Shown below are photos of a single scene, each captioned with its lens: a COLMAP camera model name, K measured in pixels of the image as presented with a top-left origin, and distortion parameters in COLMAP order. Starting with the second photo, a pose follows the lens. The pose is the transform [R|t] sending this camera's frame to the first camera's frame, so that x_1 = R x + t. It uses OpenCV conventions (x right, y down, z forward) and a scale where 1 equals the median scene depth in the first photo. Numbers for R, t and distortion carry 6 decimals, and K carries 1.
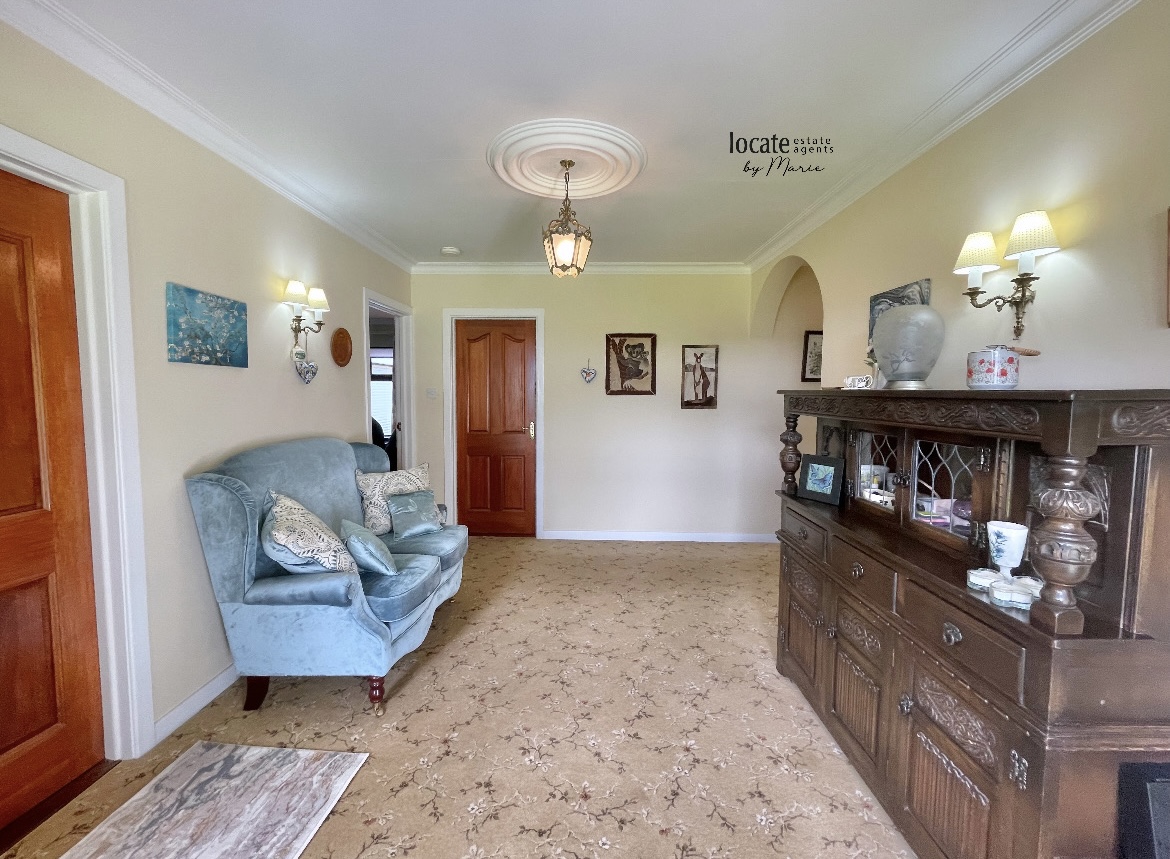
lens RADIAL K [[468.9, 0, 585.6], [0, 468.9, 424.5], [0, 0, 1]] dist [0.000828, 0.000108]
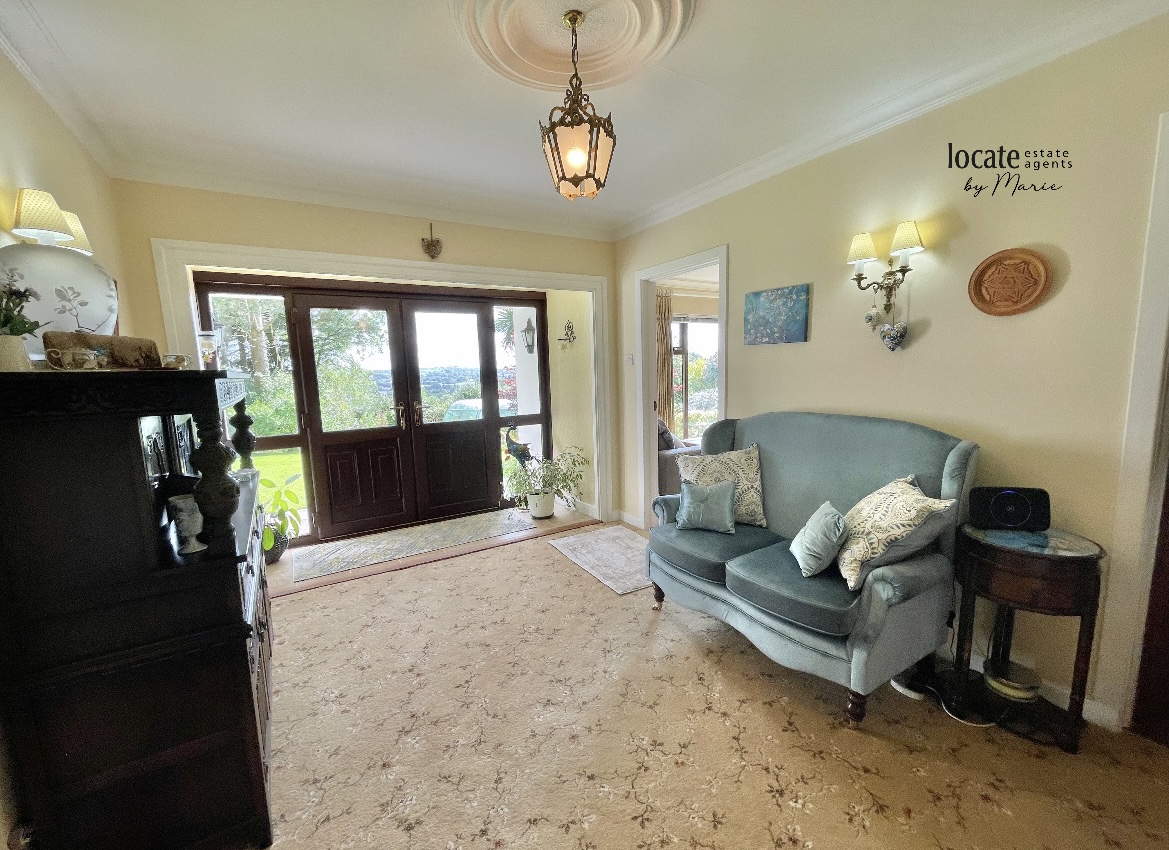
lens RADIAL K [[474.6, 0, 585.4], [0, 474.6, 436.2], [0, 0, 1]] dist [-0.001569, 0.000127]
pose [[-0.835953, 0.094250, -0.540647, 0.393959], [-0.016144, 0.980493, 0.195890, -0.121571], [0.548563, 0.172484, -0.818125, 1.817740]]
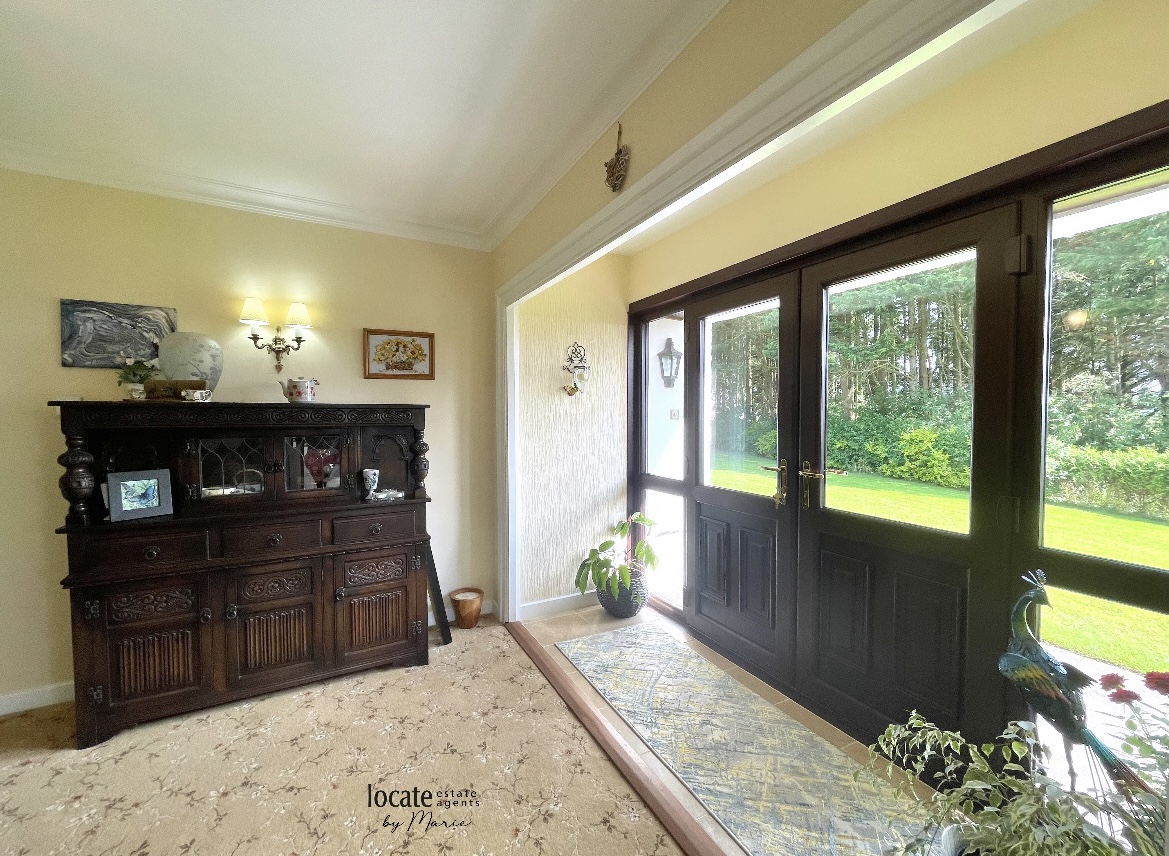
lens RADIAL K [[475.7, 0, 582.9], [0, 475.7, 430.6], [0, 0, 1]] dist [0.001576, 0.000317]
pose [[-0.477024, -0.039716, 0.877992, -0.780302], [0.059523, 0.995225, 0.077359, -0.035807], [-0.876872, 0.089163, -0.472382, 0.656275]]
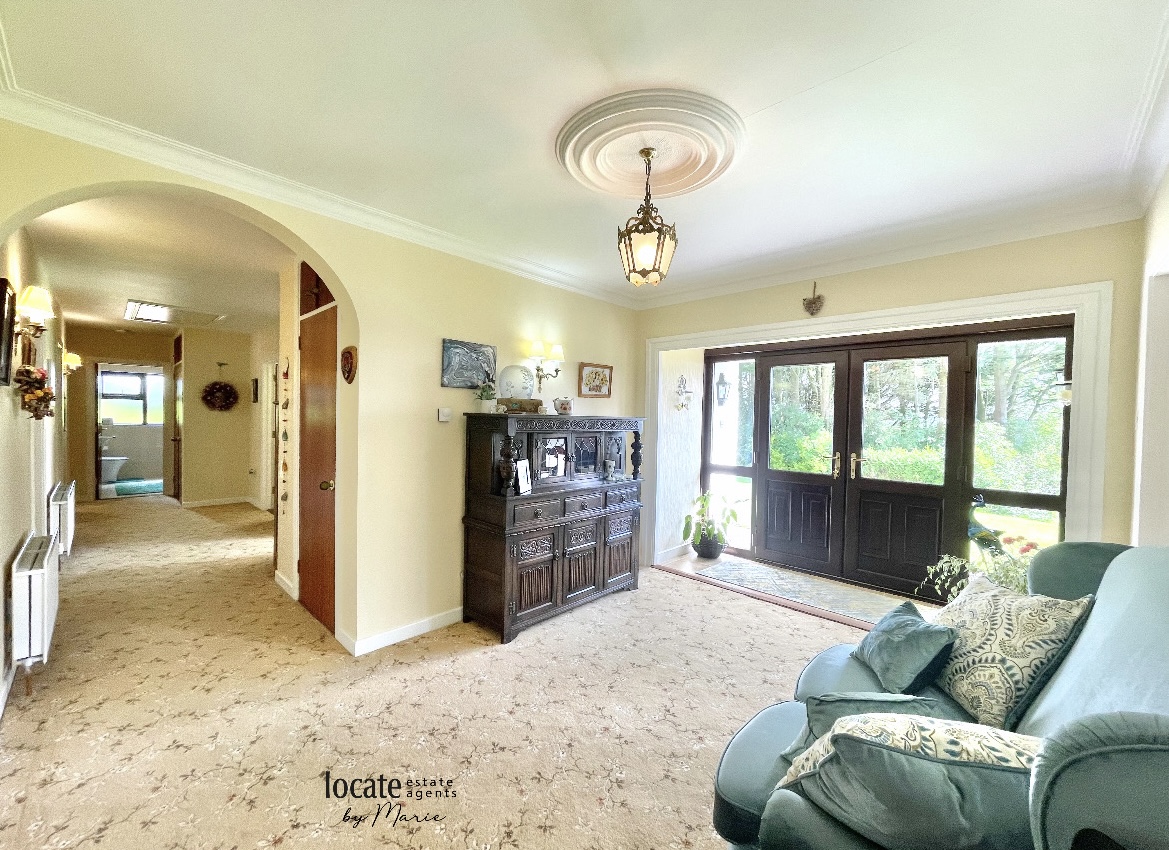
lens RADIAL K [[477.4, 0, 578.4], [0, 477.4, 428.3], [0, 0, 1]] dist [-0.000482, 0.000045]
pose [[-0.726737, -0.040515, 0.685720, -0.621039], [0.022450, 0.996325, 0.082659, -0.147056], [-0.686549, 0.075465, -0.723156, 1.927418]]
